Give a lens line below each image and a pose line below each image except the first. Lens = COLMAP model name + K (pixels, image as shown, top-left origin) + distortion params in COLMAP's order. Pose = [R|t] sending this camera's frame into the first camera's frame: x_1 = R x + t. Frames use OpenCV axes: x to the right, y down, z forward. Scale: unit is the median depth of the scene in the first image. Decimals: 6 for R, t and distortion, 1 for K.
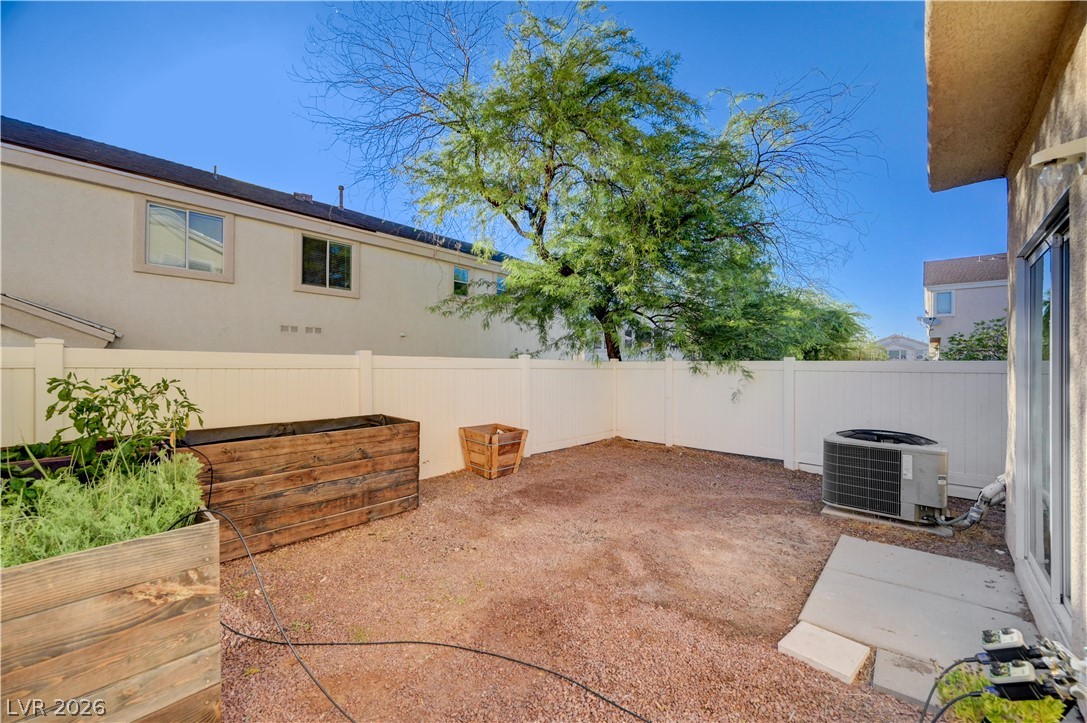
lens RADIAL K [[424.7, 0, 543.5], [0, 424.7, 361.5], [0, 0, 1]] dist [0.007115, 0.000079]
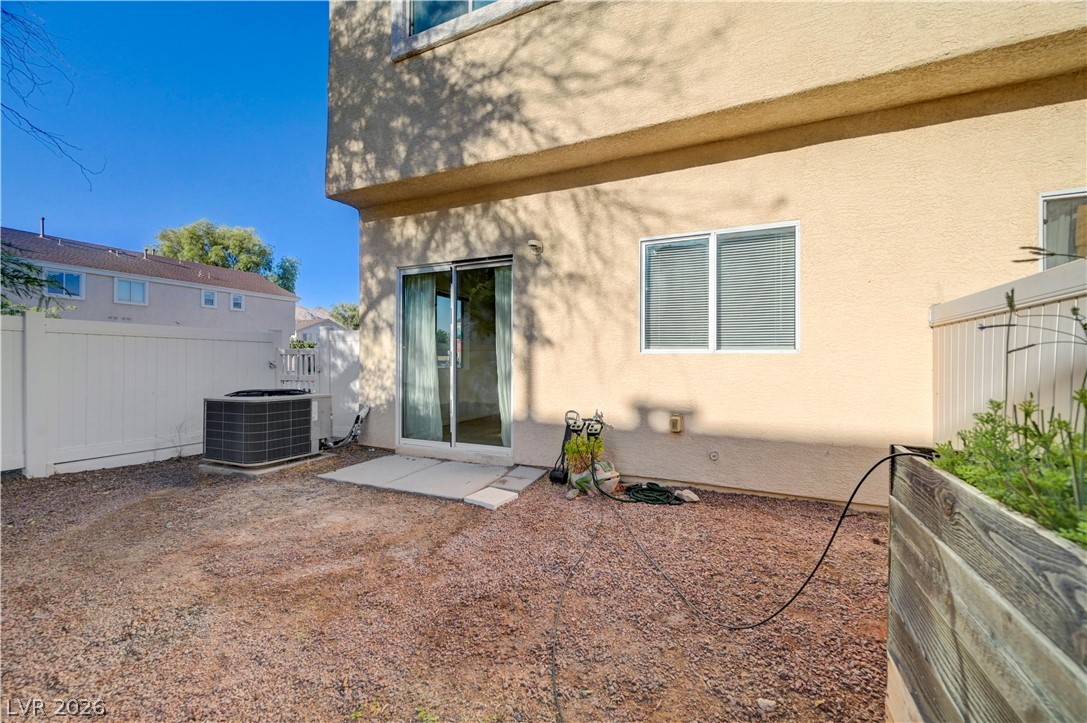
lens RADIAL K [[424.7, 0, 543.5], [0, 424.7, 361.5], [0, 0, 1]] dist [0.007115, 0.000079]
pose [[-0.288469, -0.008660, 0.957450, -0.538340], [-0.013627, 0.999895, 0.004938, 0.091904], [-0.957392, -0.011623, -0.288557, 0.752470]]
